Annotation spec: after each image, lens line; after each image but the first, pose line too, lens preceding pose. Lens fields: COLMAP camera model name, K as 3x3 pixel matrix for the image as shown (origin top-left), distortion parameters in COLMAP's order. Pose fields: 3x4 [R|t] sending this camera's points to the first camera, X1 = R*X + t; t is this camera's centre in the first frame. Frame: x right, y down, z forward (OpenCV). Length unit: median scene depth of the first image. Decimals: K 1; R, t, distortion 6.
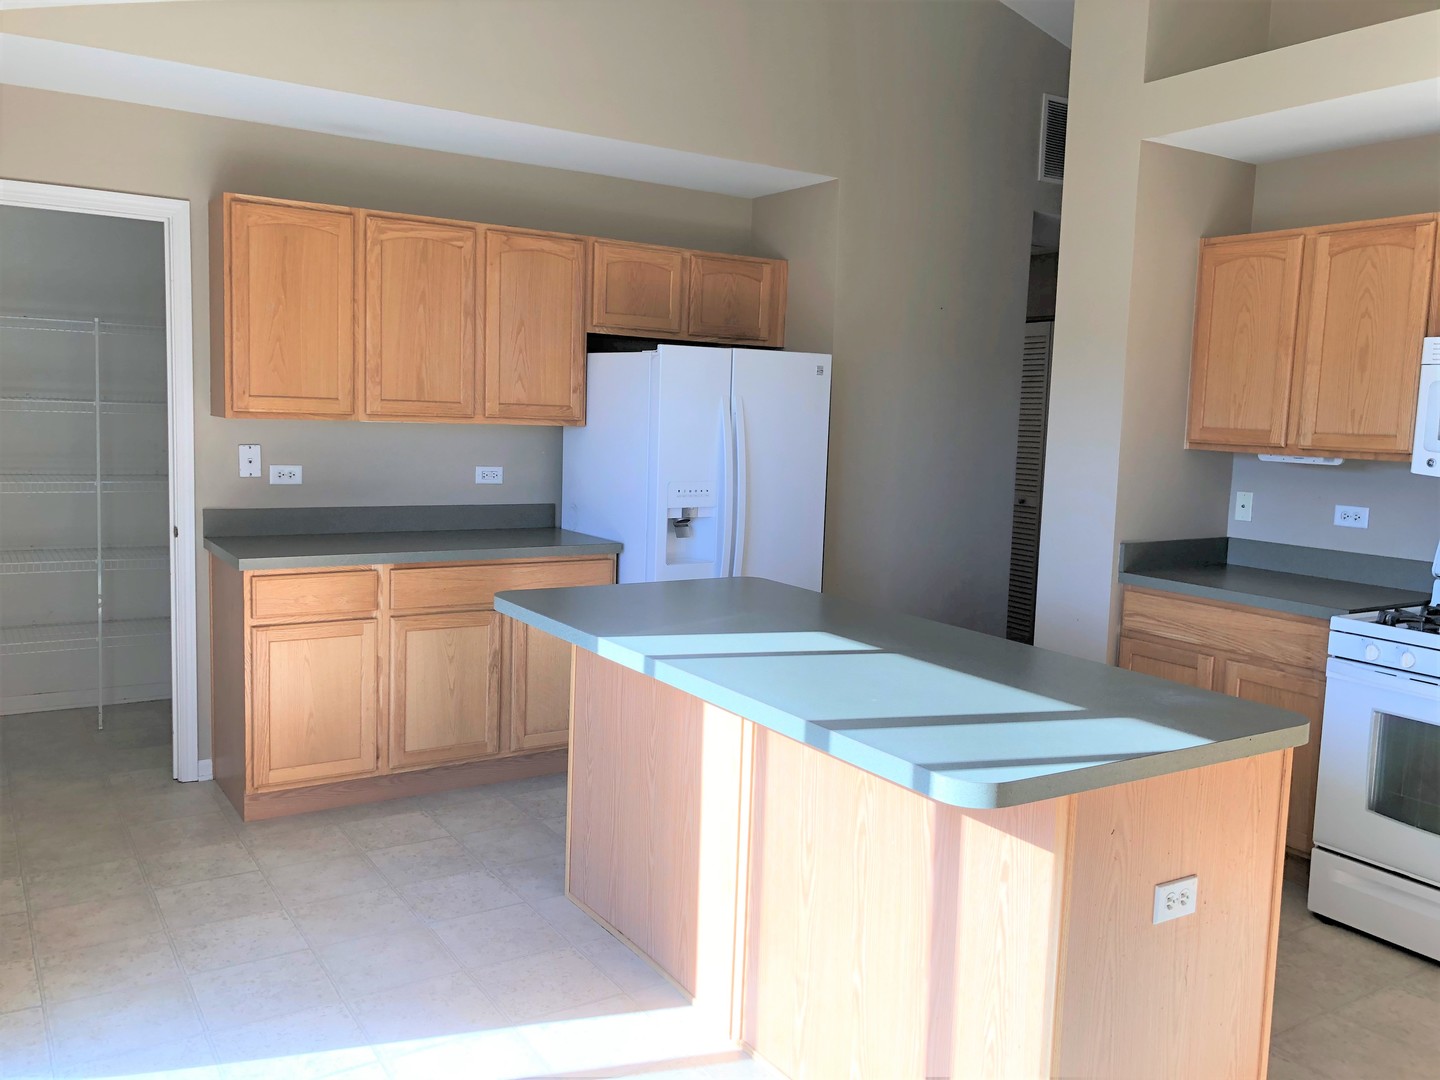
lens RADIAL K [[1191.1, 0, 724.8], [0, 1191.1, 541.0], [0, 0, 1]] dist [0.043222, -0.025102]
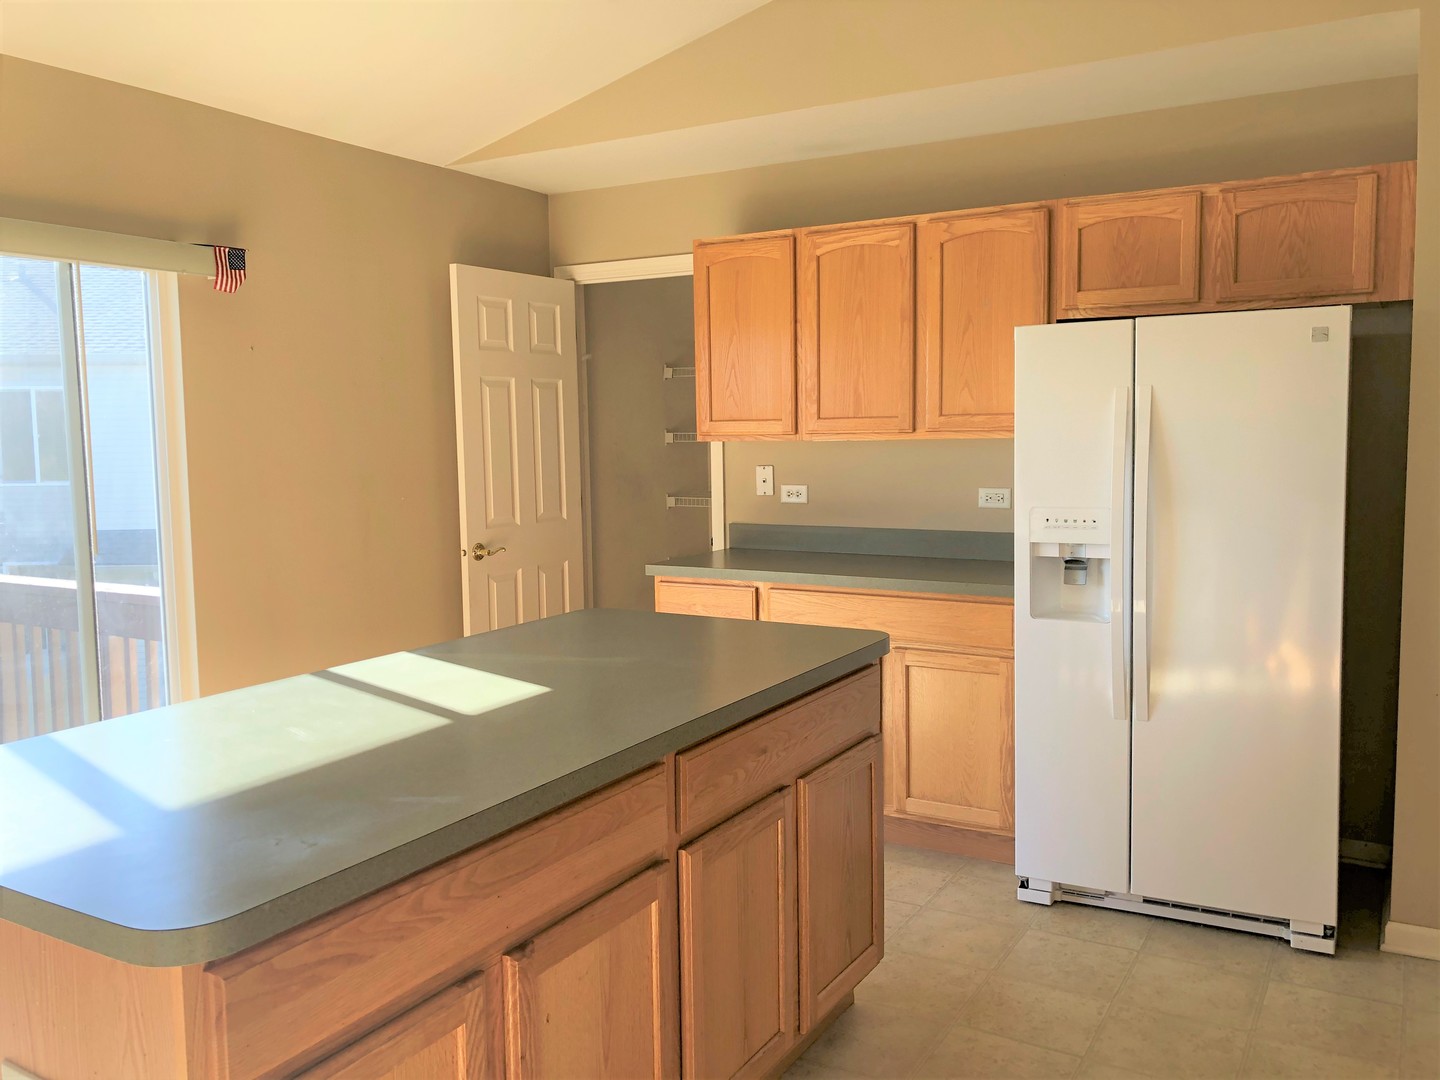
lens RADIAL K [[1191.1, 0, 720.1], [0, 1191.1, 530.5], [0, 0, 1]] dist [0.043222, -0.025102]
pose [[0.442000, 0.037163, -0.896245, 0.539206], [-0.070369, 0.997499, 0.006658, -0.025908], [0.894251, 0.060125, 0.443509, 0.484355]]
